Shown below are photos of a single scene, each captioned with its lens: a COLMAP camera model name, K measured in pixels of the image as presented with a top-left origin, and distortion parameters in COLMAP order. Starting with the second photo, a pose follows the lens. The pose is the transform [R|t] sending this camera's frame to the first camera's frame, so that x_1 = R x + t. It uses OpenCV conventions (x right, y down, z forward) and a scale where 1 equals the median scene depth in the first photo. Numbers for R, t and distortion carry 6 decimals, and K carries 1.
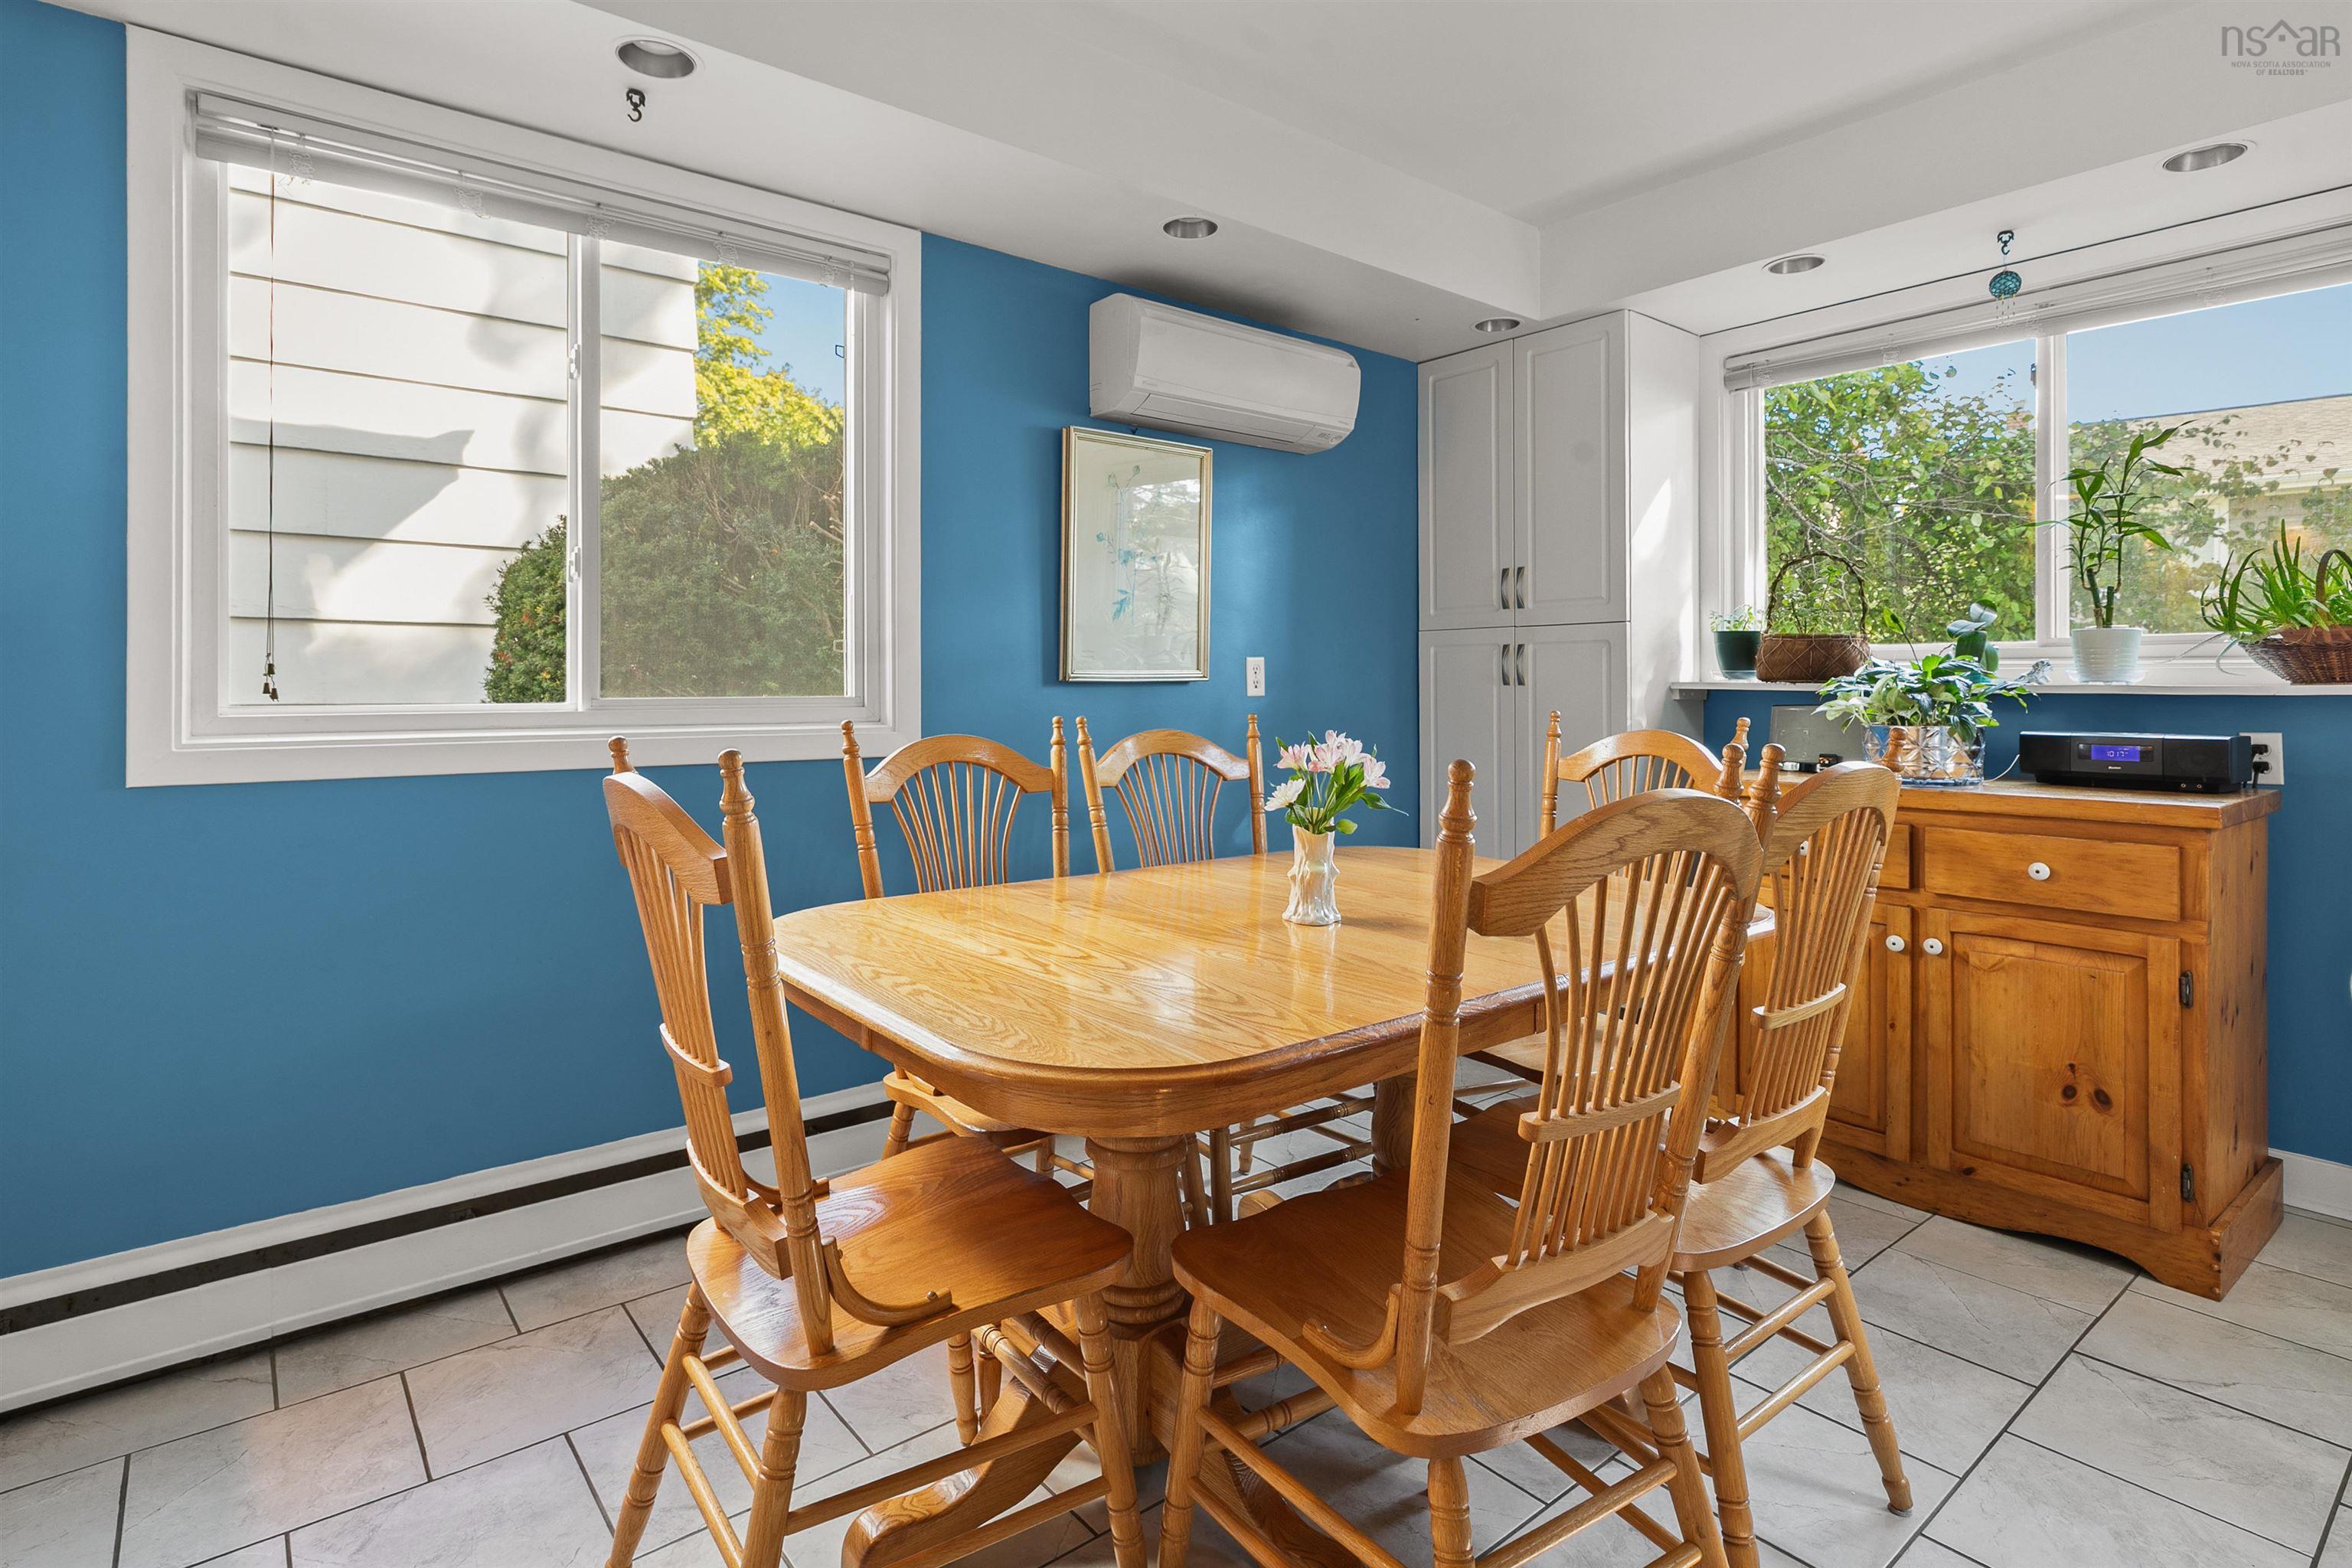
lens RADIAL K [[1180.5, 0, 1175.3], [0, 1180.5, 681.0], [0, 0, 1]] dist [-0.012525, -0.000174]
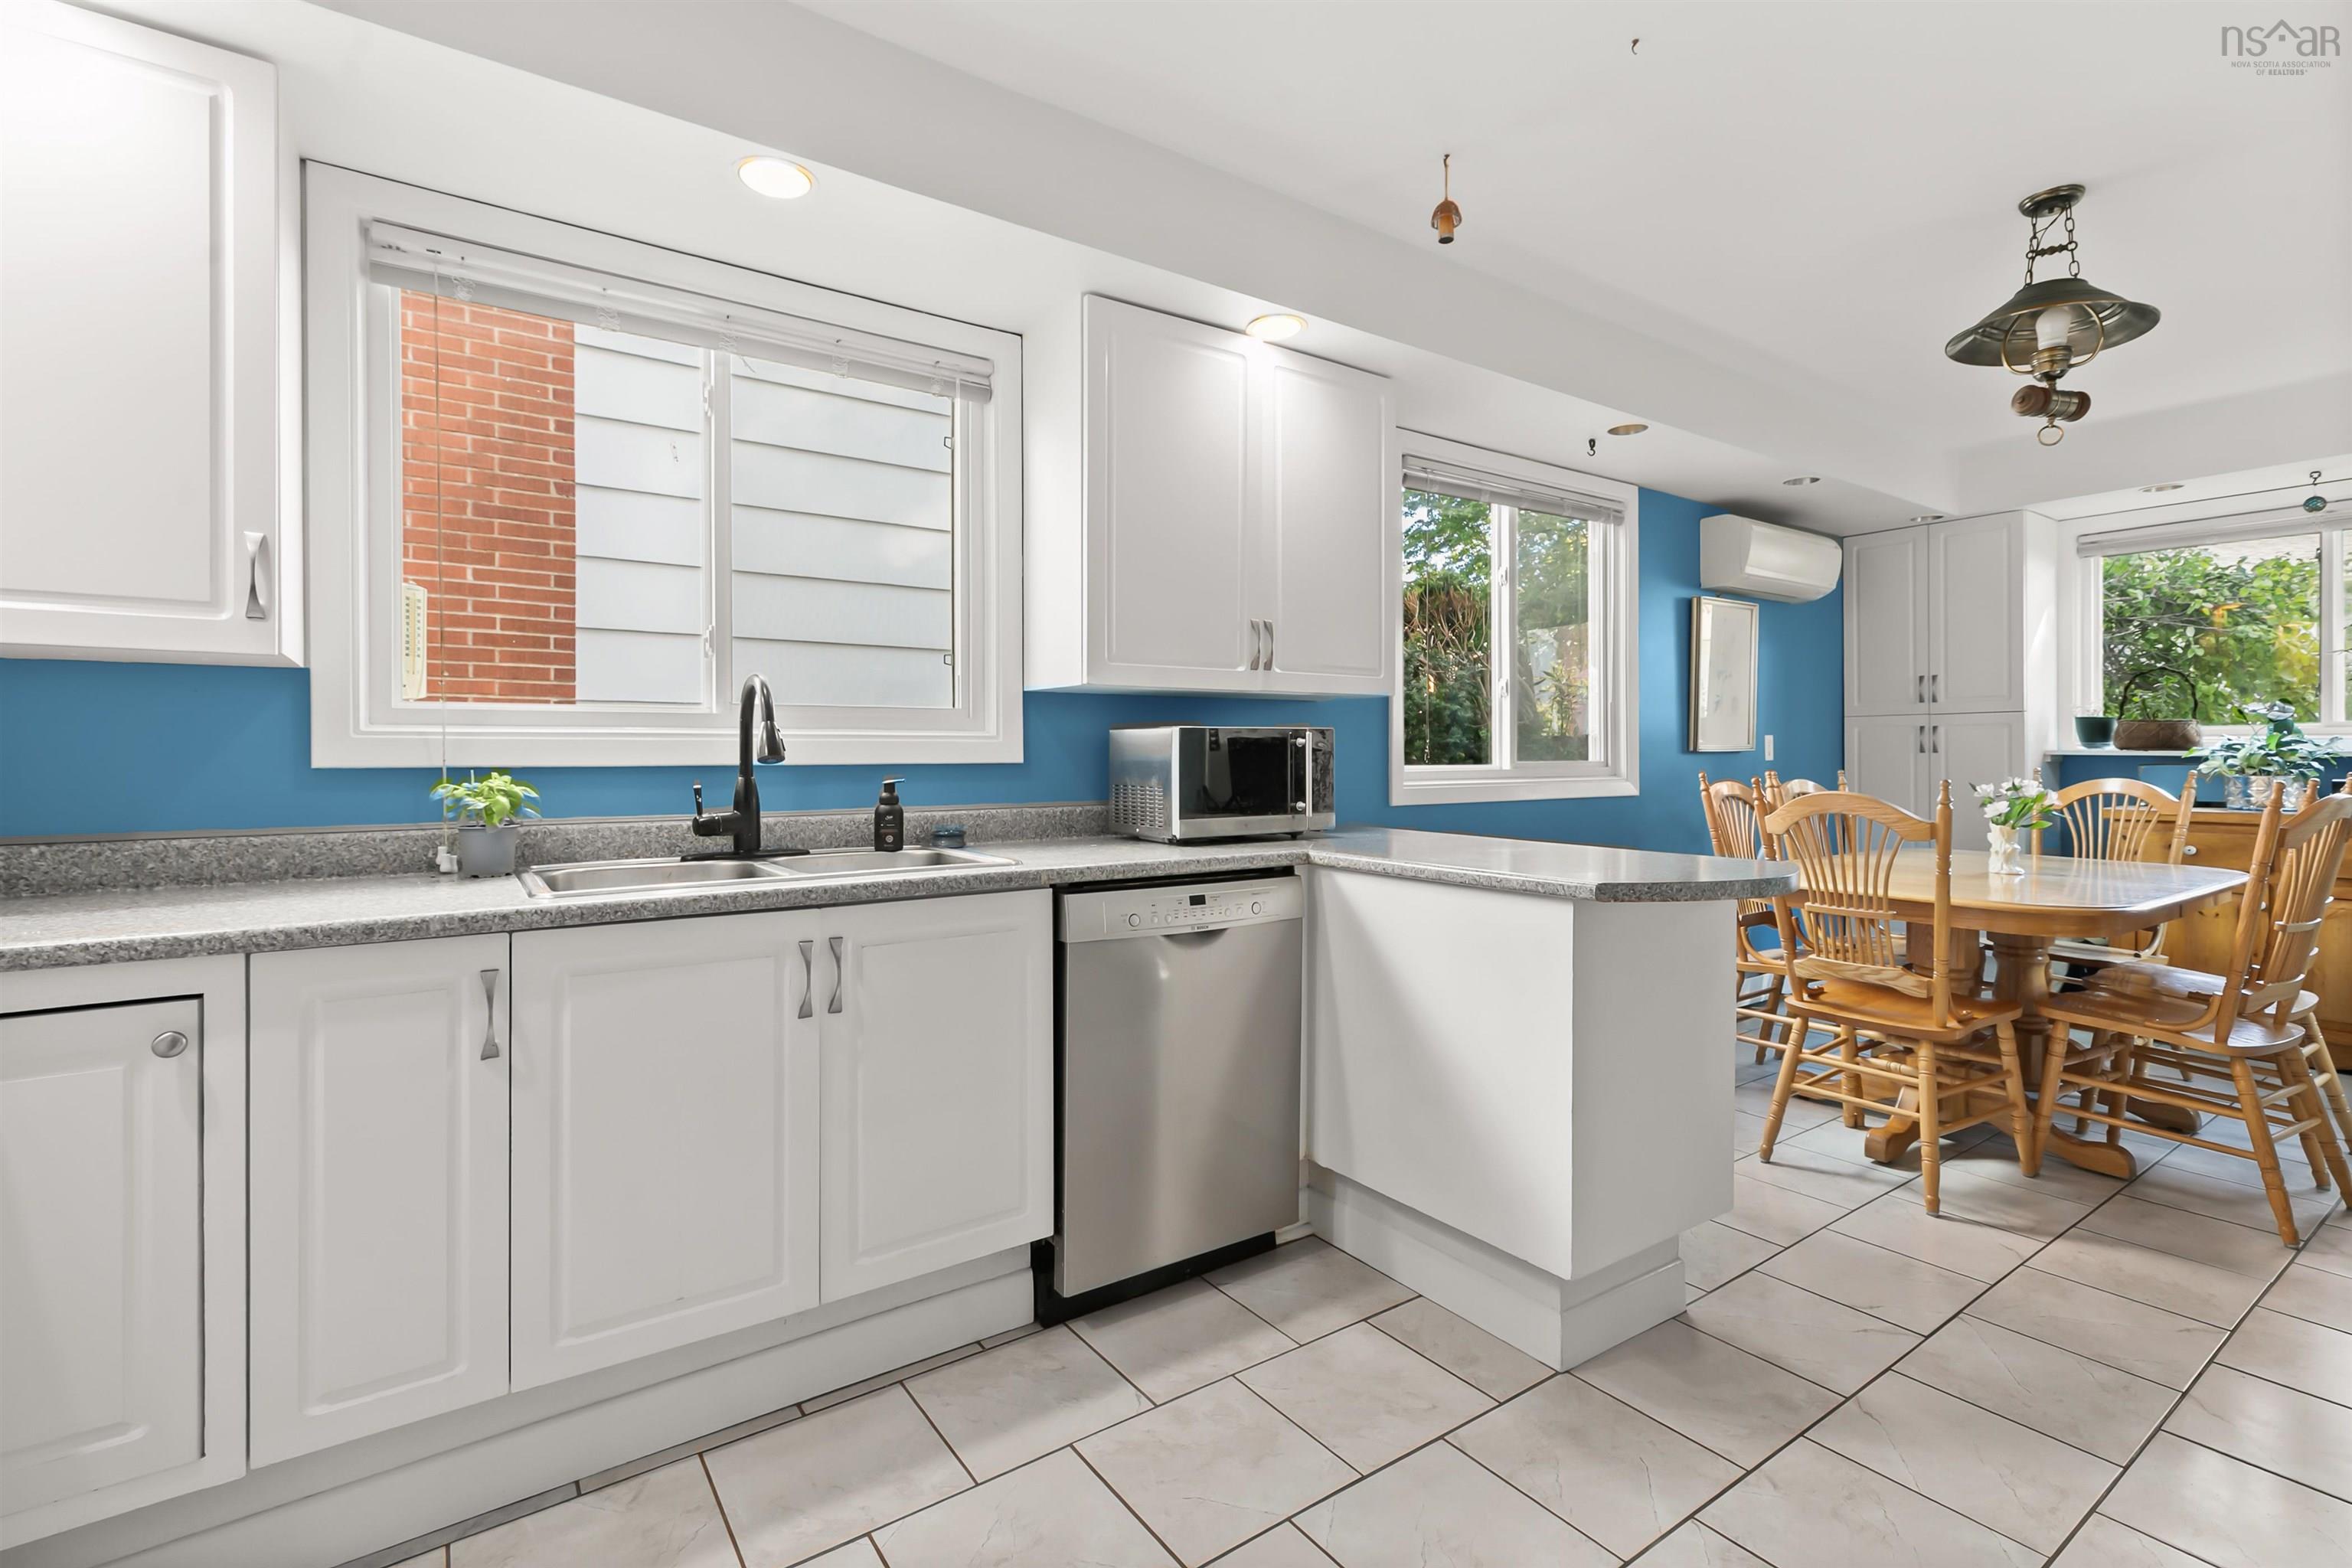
lens RADIAL K [[1094.1, 0, 1189.3], [0, 1094.1, 751.0], [0, 0, 1]] dist [0.001137, 0.000027]
pose [[0.998584, -0.004491, -0.052998, -0.640894], [0.004473, 0.999990, -0.000459, -0.002704], [0.053000, 0.000221, 0.998594, -0.498454]]
